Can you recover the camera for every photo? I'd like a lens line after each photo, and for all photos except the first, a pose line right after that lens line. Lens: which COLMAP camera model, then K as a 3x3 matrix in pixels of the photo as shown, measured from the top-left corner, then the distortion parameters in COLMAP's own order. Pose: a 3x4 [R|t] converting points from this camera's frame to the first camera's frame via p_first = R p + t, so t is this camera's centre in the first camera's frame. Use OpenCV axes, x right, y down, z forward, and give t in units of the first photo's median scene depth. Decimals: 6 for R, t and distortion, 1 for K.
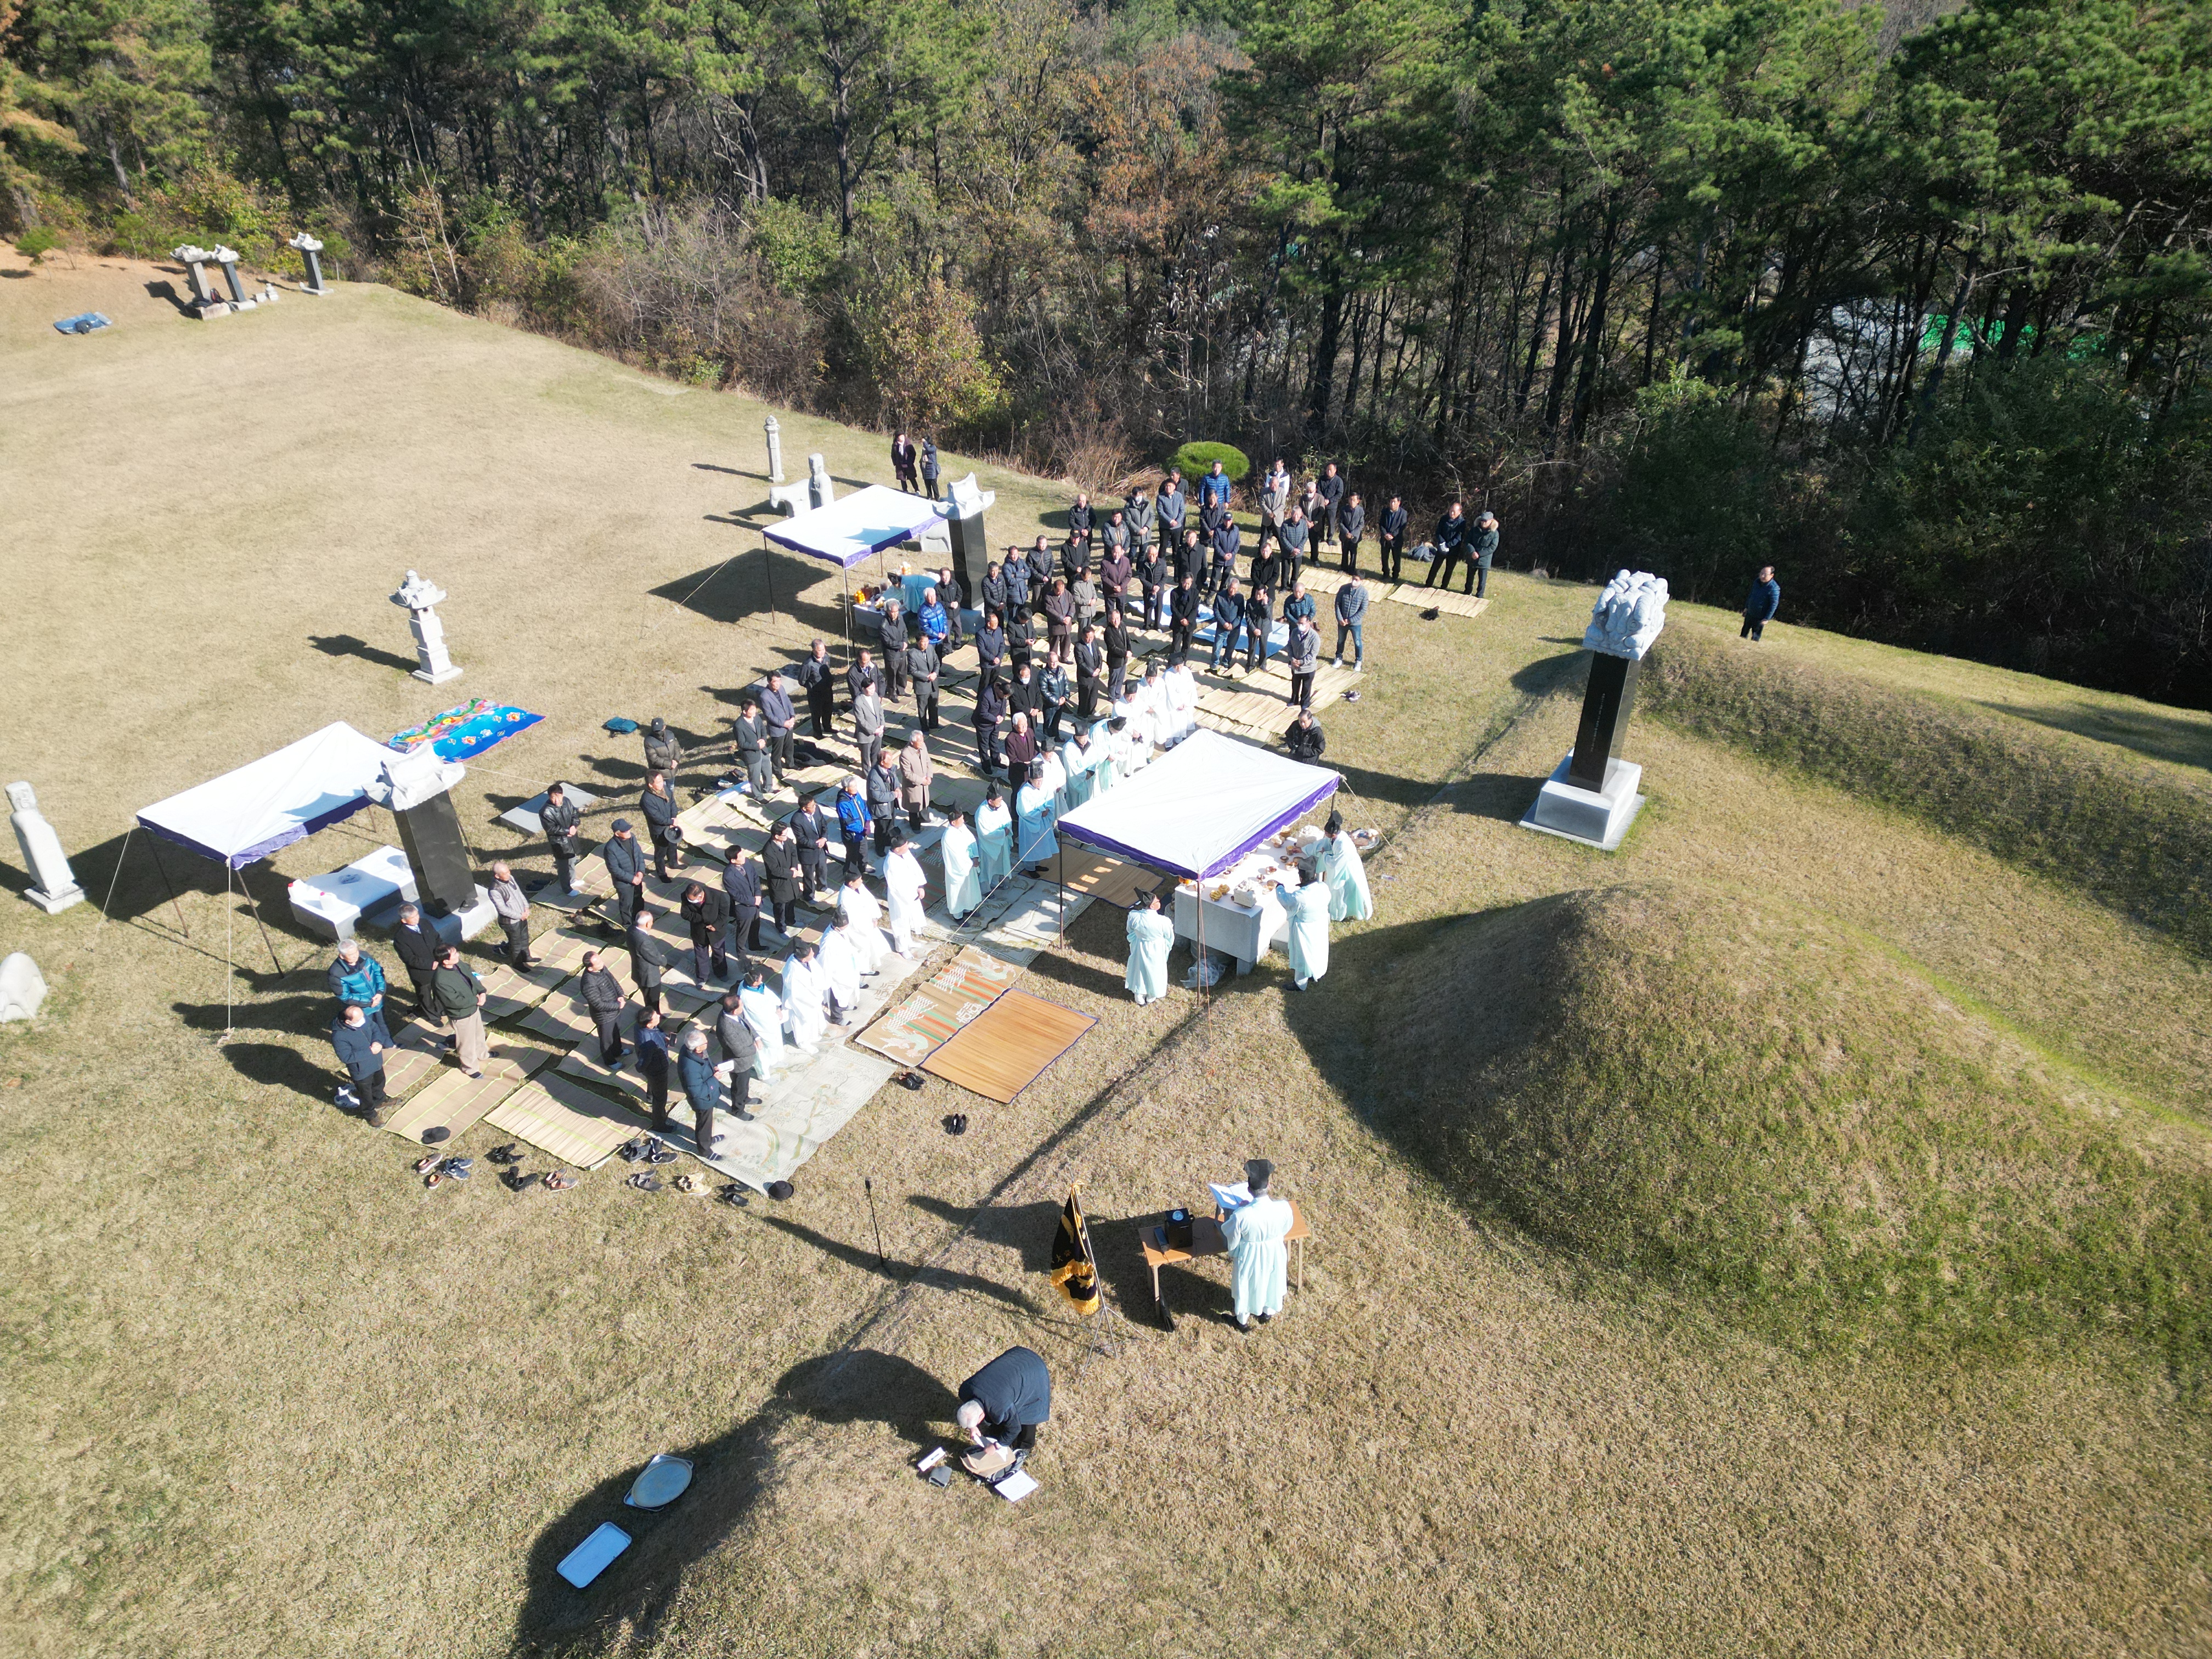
lens RADIAL K [[1529.2, 0, 1109.0], [0, 1529.2, 823.0], [0, 0, 1]] dist [0.066903, -0.045180]
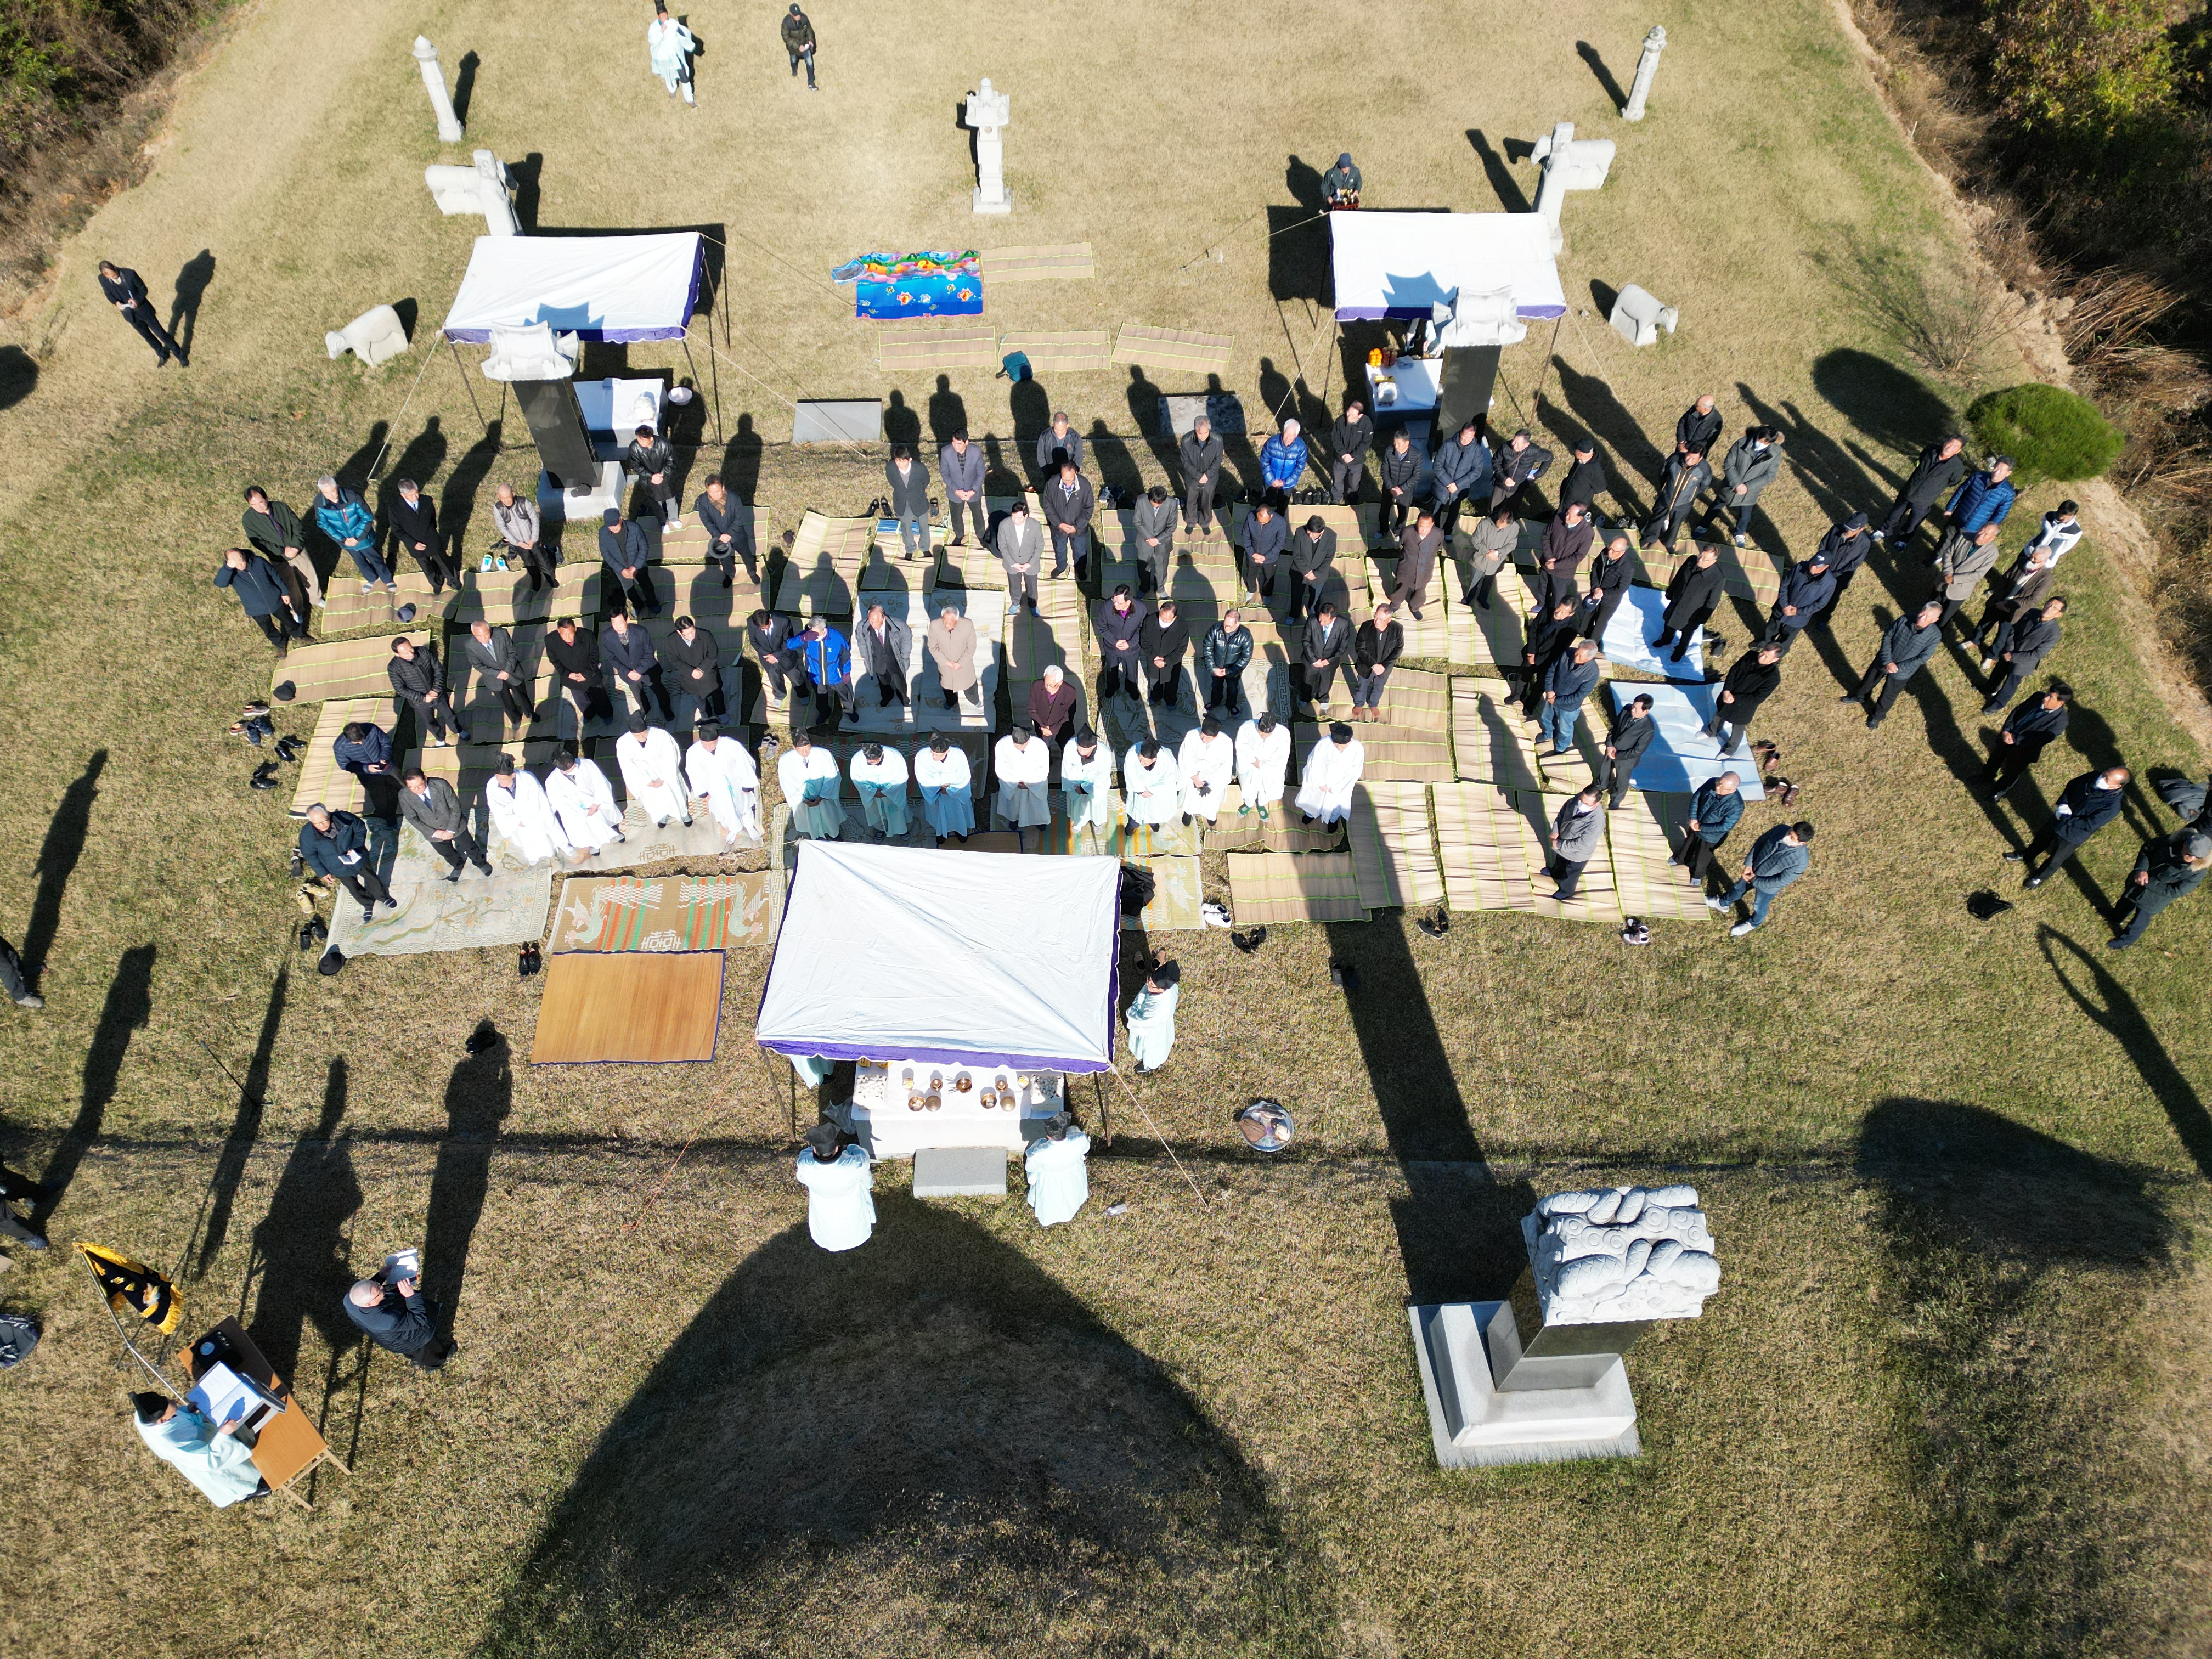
lens RADIAL K [[1529.2, 0, 1103.1], [0, 1529.2, 817.6], [0, 0, 1]] dist [0.066903, -0.045180]
pose [[0.579657, 0.655649, -0.483862, 0.380429], [-0.436414, 0.751247, 0.495148, -0.416203], [0.688143, -0.075852, 0.721599, 0.507845]]
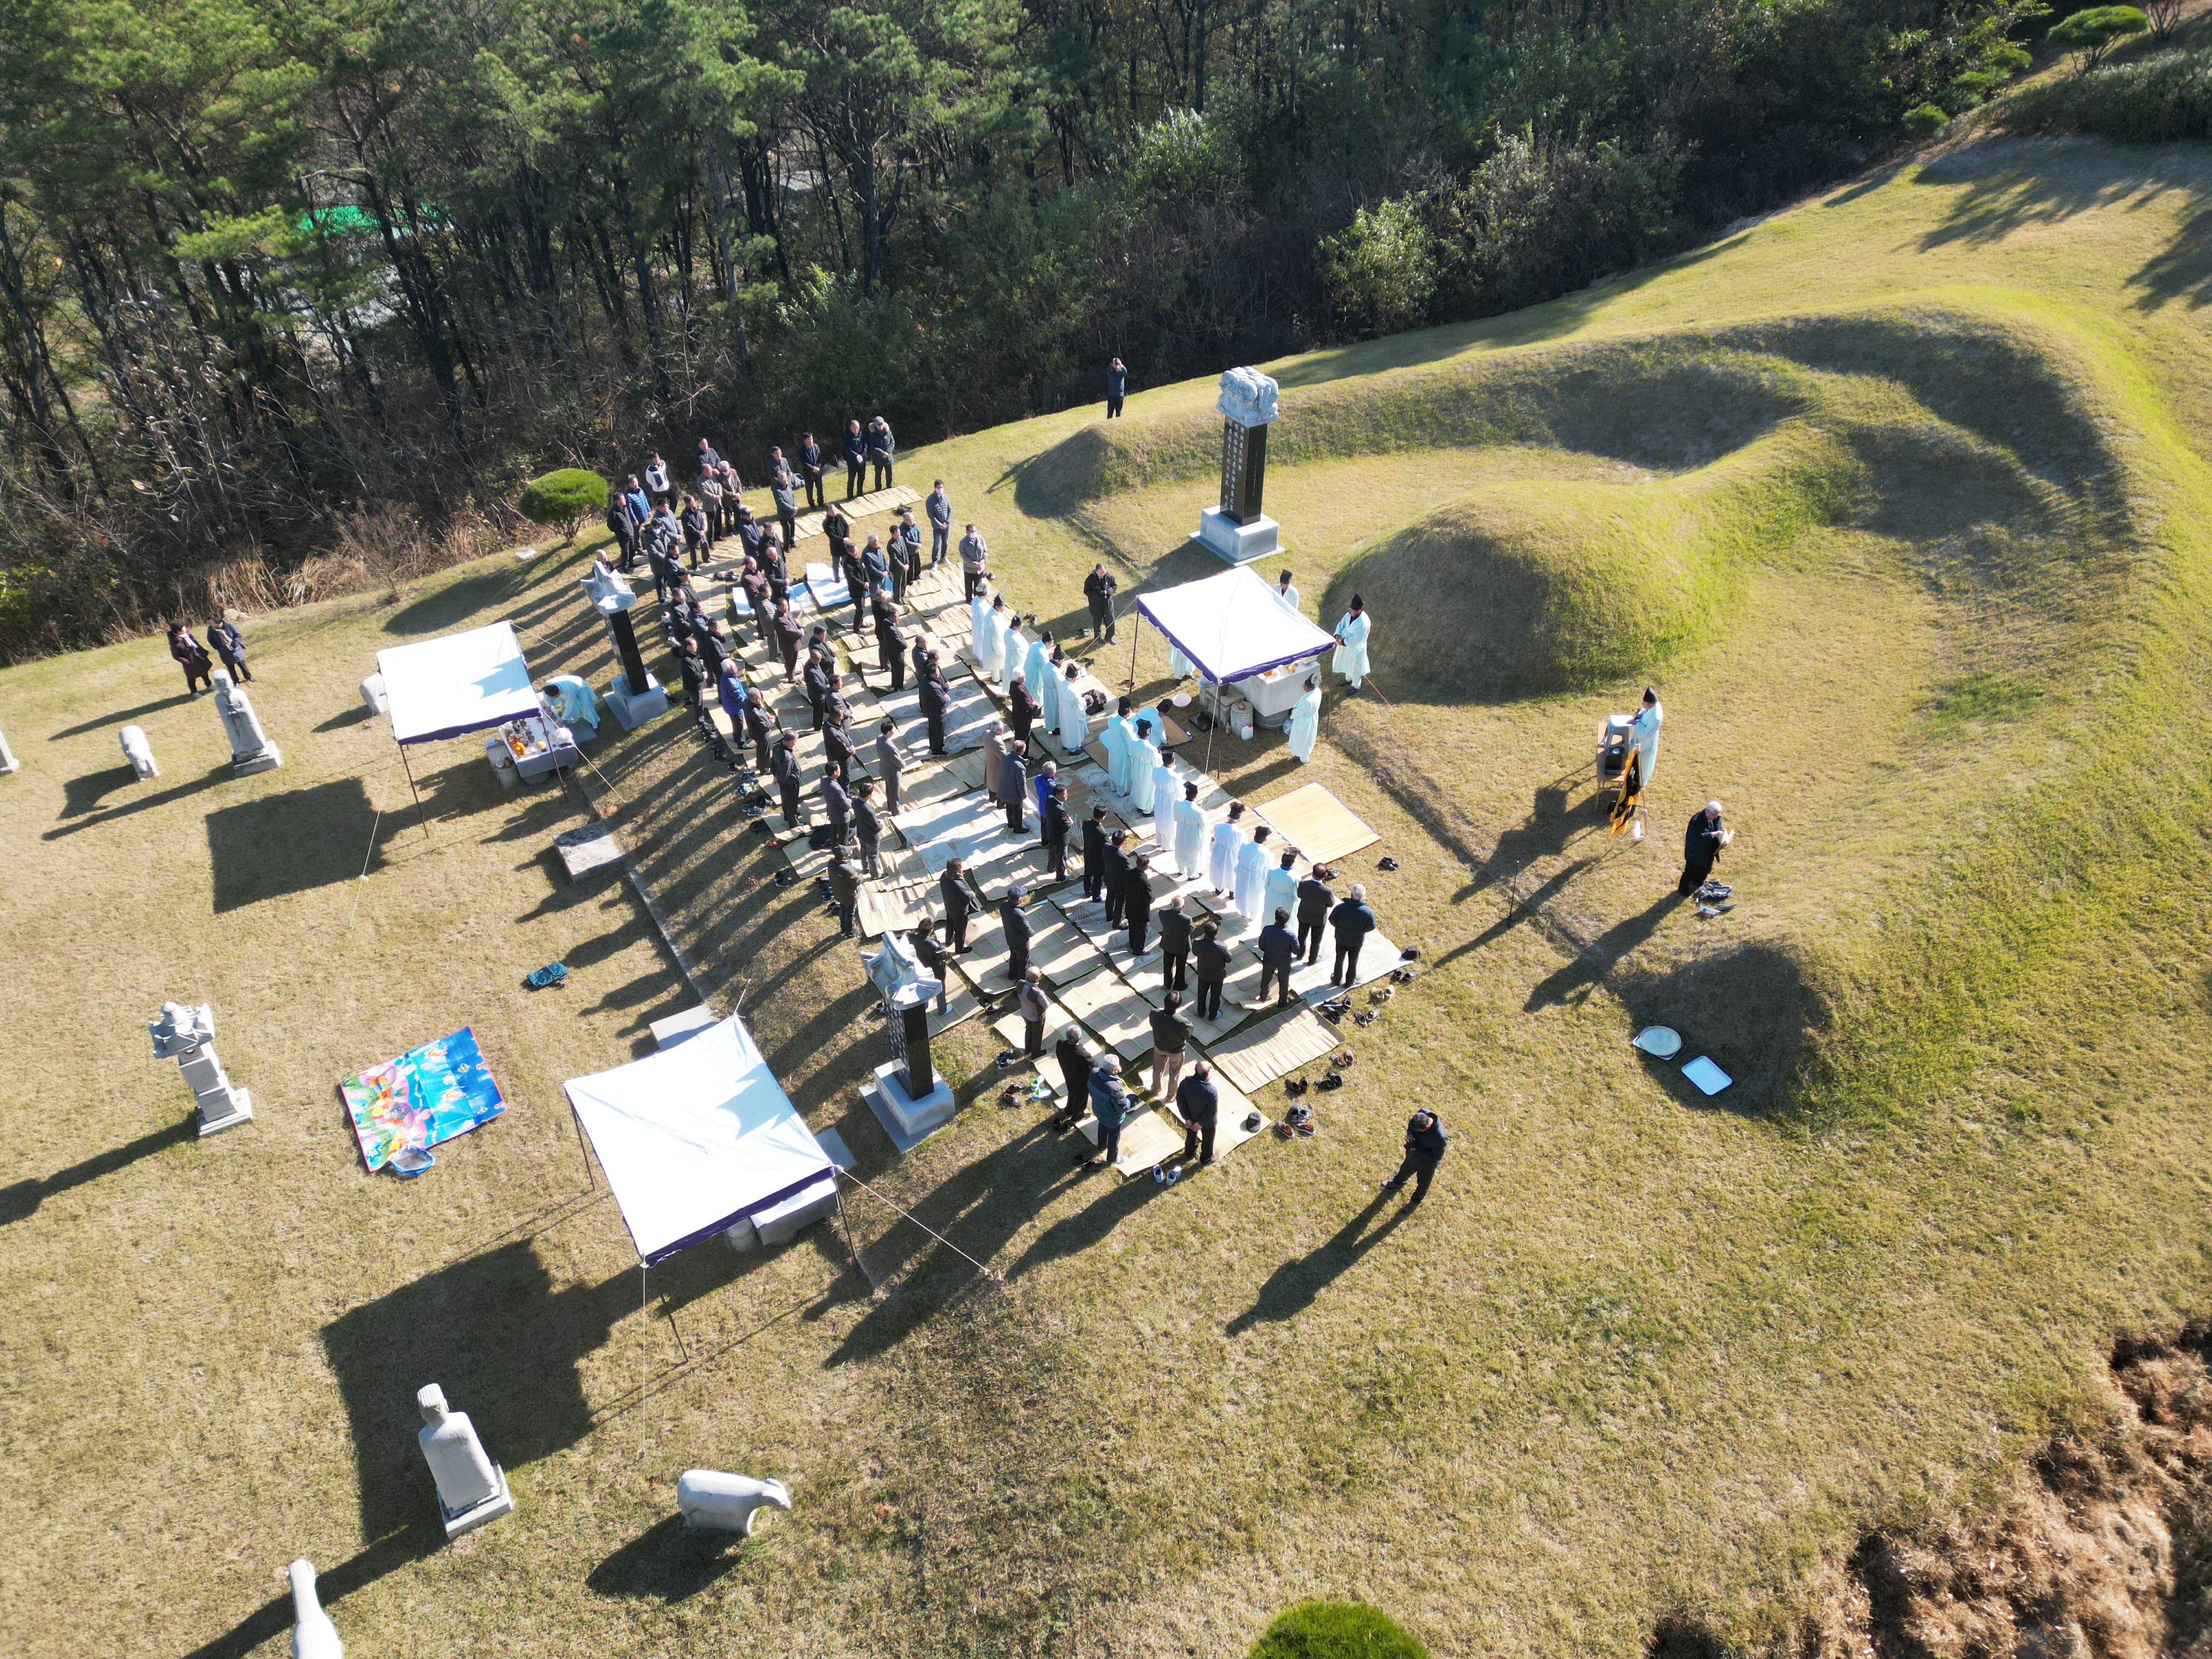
lens RADIAL K [[1529.2, 0, 1116.0], [0, 1529.2, 833.9], [0, 0, 1]] dist [0.066903, -0.045180]
pose [[0.432939, -0.546111, 0.717166, -0.977349], [0.491029, 0.810070, 0.320432, -0.320910], [-0.755946, 0.213421, 0.618867, 0.272295]]
